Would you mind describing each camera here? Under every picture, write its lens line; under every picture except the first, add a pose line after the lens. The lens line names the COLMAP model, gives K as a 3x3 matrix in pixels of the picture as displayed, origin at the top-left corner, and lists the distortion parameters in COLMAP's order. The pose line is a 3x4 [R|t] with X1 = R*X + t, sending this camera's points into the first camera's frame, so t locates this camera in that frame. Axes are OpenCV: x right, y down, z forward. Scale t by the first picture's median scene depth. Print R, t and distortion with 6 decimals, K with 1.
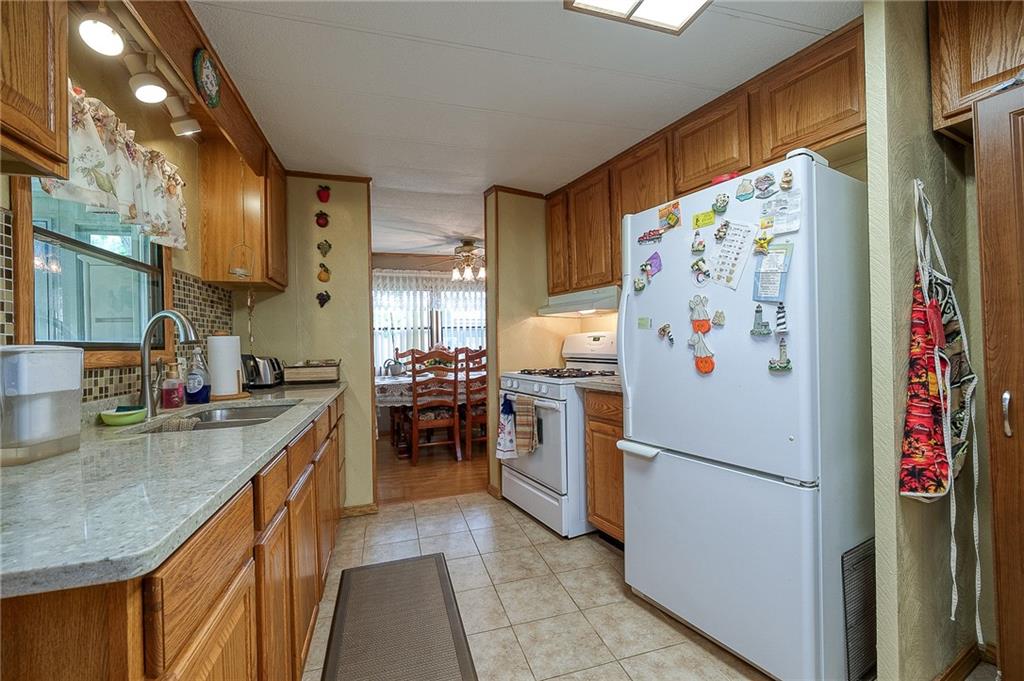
lens RADIAL K [[431.5, 0, 514.2], [0, 431.5, 342.6], [0, 0, 1]] dist [0.000014, -0.000676]
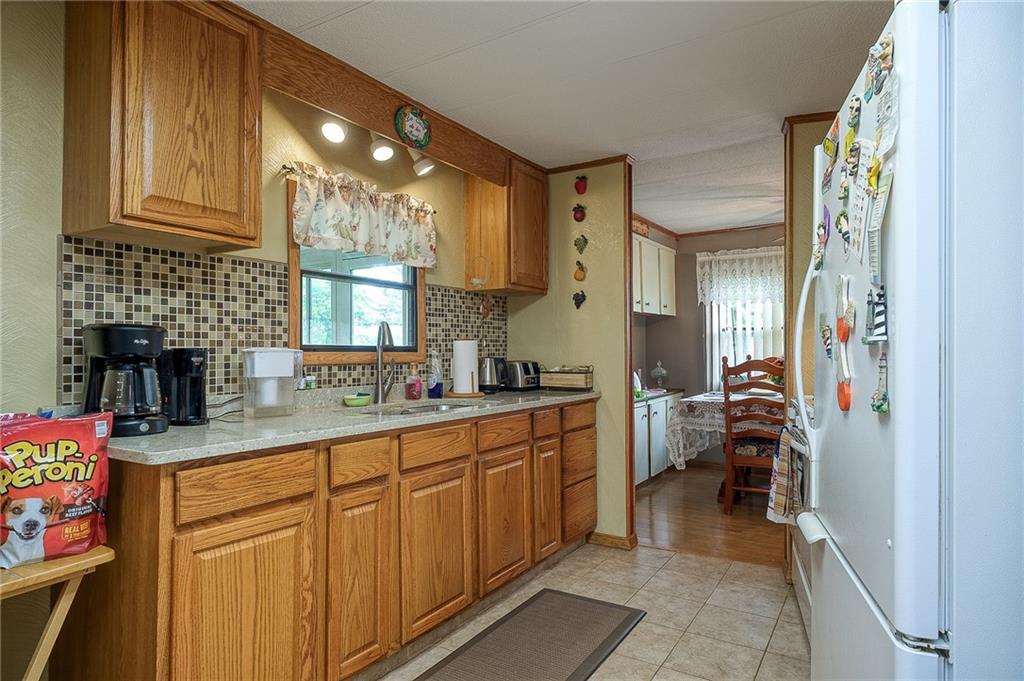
lens RADIAL K [[581.4, 0, 513.9], [0, 581.4, 344.1], [0, 0, 1]] dist [0.037494, 0.000378]
pose [[0.660645, 0.008385, -0.750651, 0.462342], [-0.010163, 0.999946, 0.002225, -0.008860], [0.750629, 0.006158, 0.660695, 0.088246]]
